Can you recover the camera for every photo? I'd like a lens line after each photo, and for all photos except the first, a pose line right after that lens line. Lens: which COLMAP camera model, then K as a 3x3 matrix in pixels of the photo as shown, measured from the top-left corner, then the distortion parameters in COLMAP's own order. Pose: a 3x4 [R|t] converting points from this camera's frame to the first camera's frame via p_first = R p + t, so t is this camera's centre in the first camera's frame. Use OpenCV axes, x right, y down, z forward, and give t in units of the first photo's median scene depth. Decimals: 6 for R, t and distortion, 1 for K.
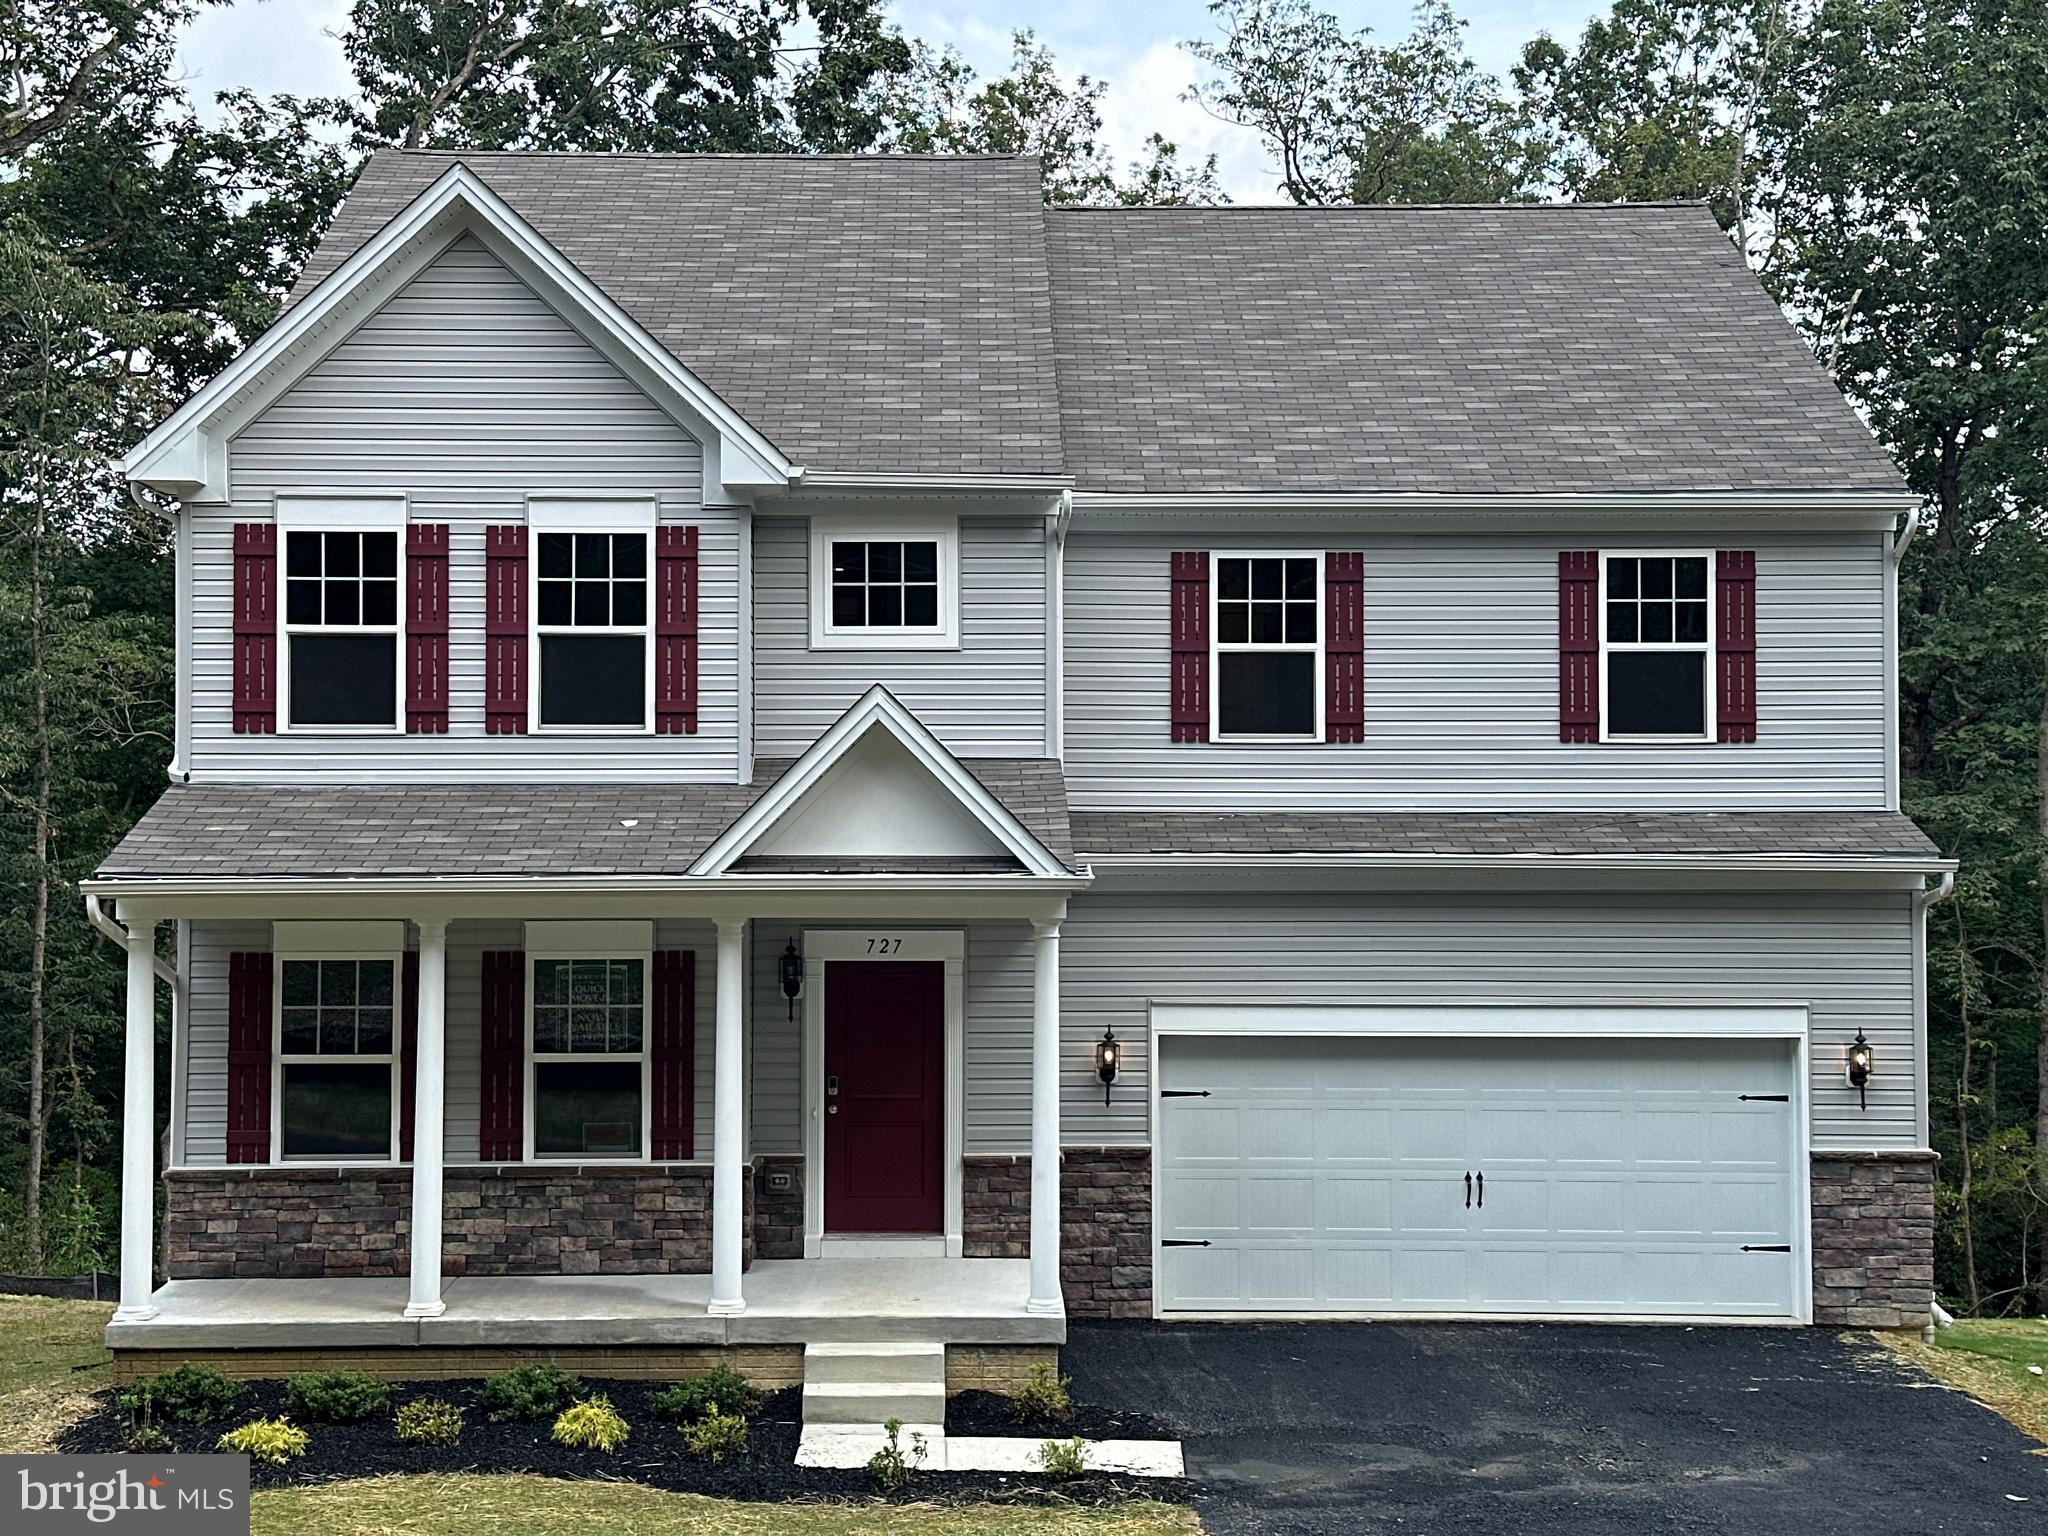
lens RADIAL K [[2892.4, 0, 978.0], [0, 2892.4, 717.5], [0, 0, 1]] dist [0.070025, 0.000000]
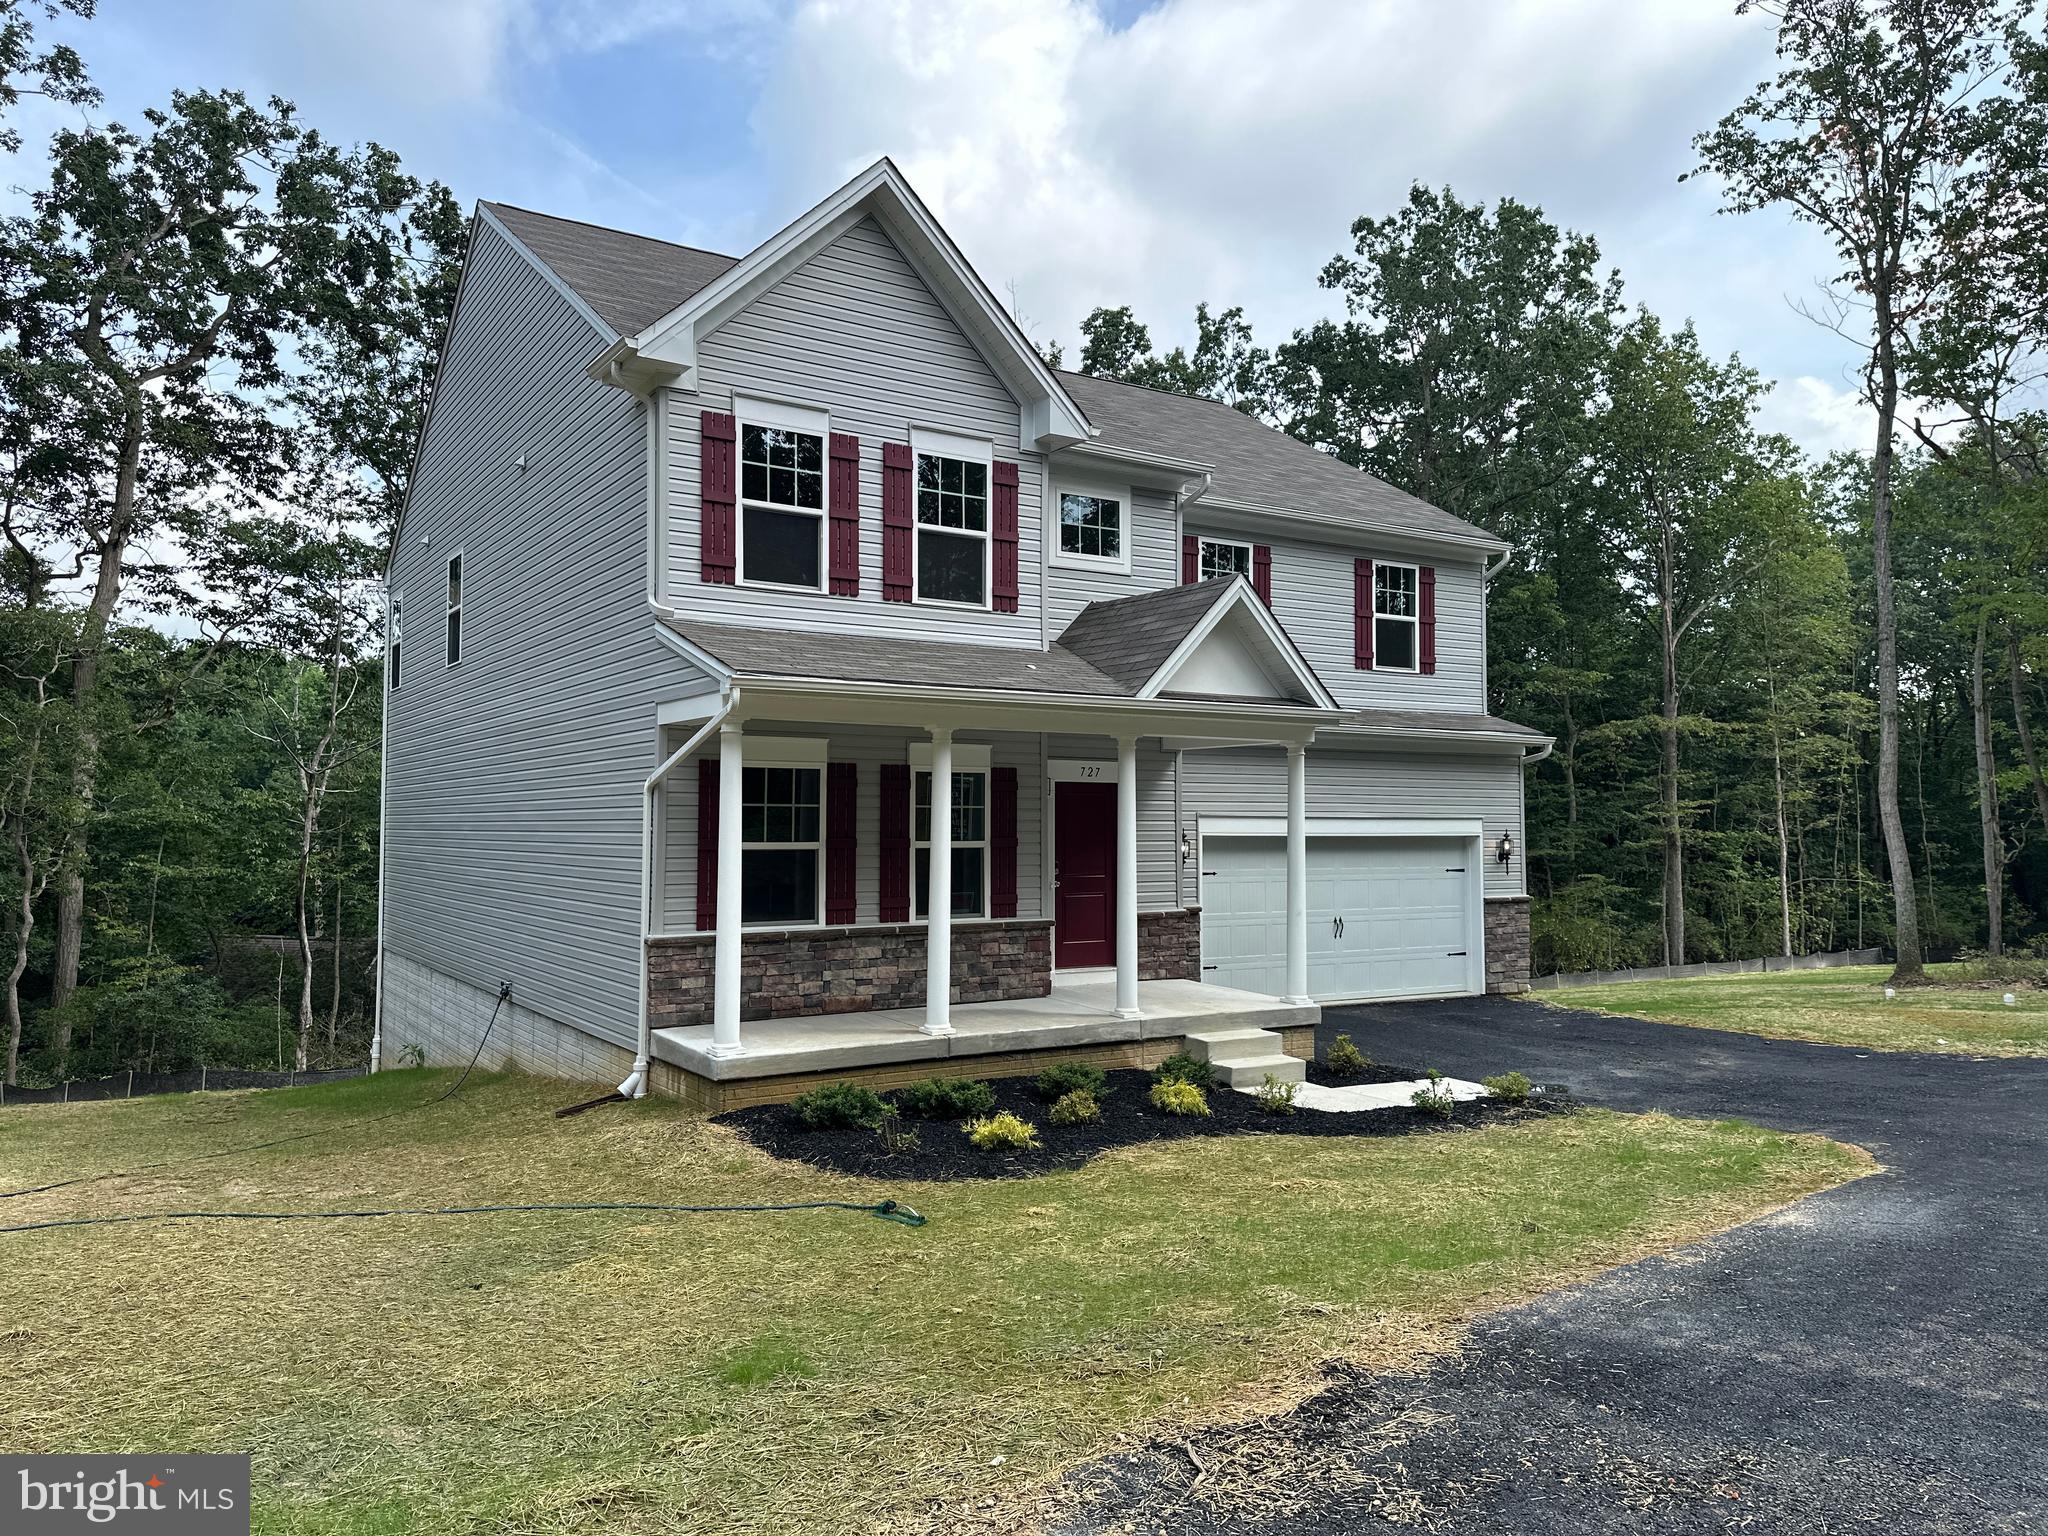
lens RADIAL K [[1450.3, 0, 1009.8], [0, 1450.3, 753.2], [0, 0, 1]] dist [0.063671, -0.068486]
pose [[0.848858, 0.027782, 0.527891, -0.466039], [-0.023118, 0.999614, -0.015434, 0.084017], [-0.528116, 0.000897, 0.849172, 0.407287]]
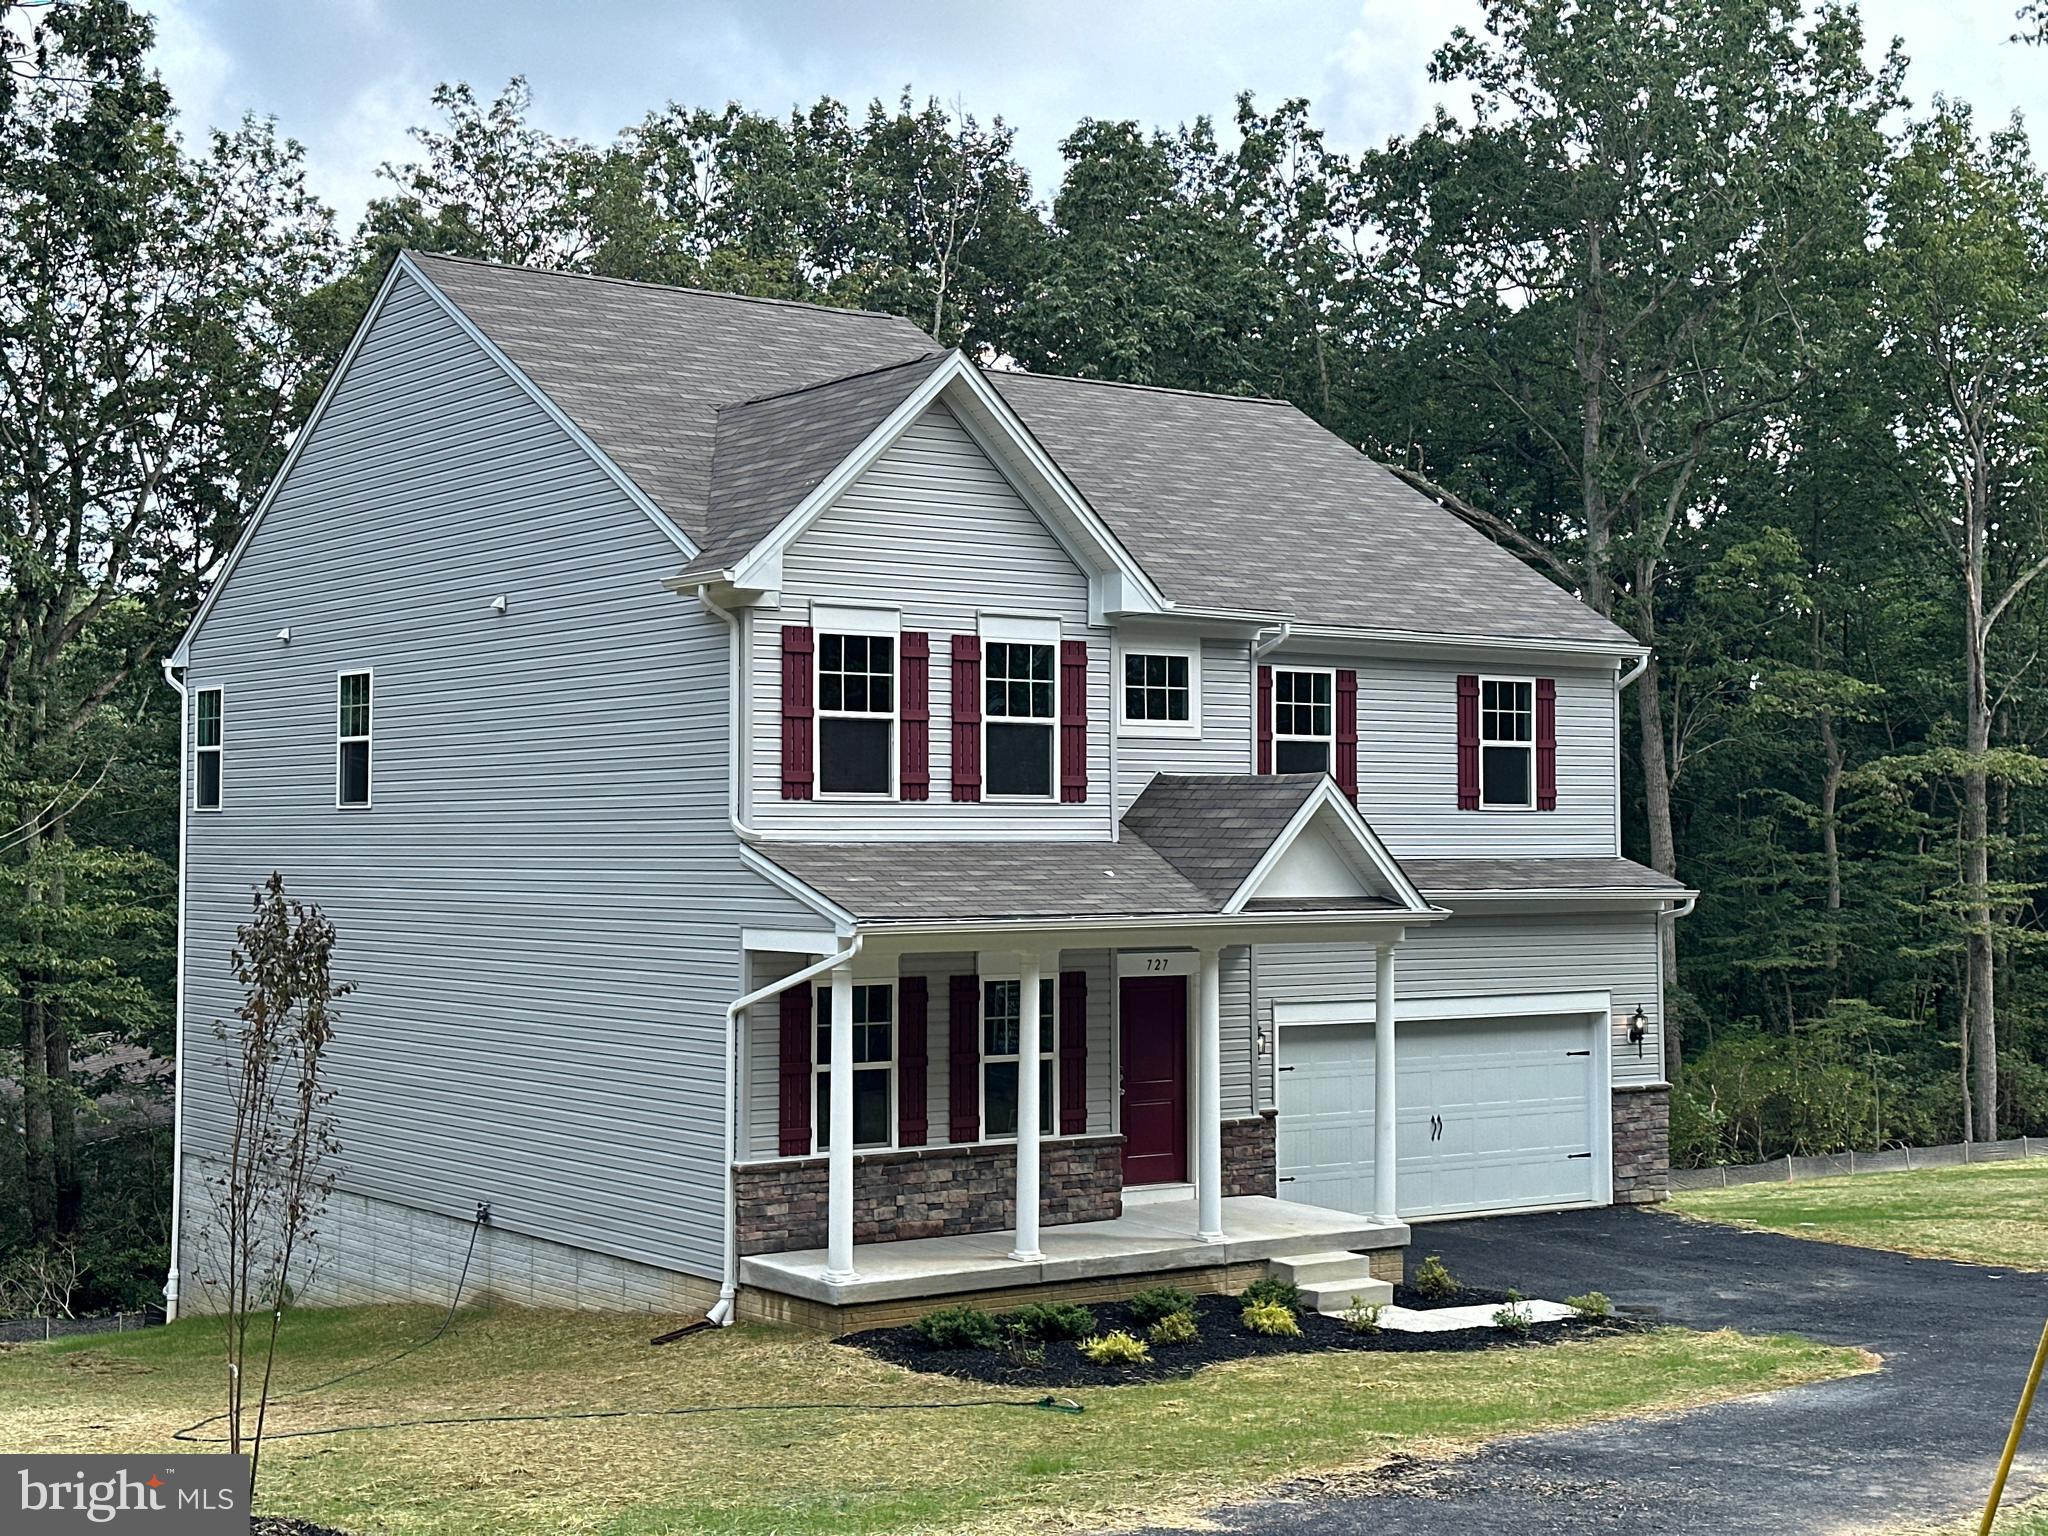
lens RADIAL K [[2892.4, 0, 997.5], [0, 2892.4, 720.0], [0, 0, 1]] dist [0.070025, 0.000000]
pose [[0.817612, 0.024555, 0.575246, -0.868801], [-0.023722, 0.999678, -0.008956, -0.018702], [-0.575281, -0.006324, 0.817932, -0.030540]]
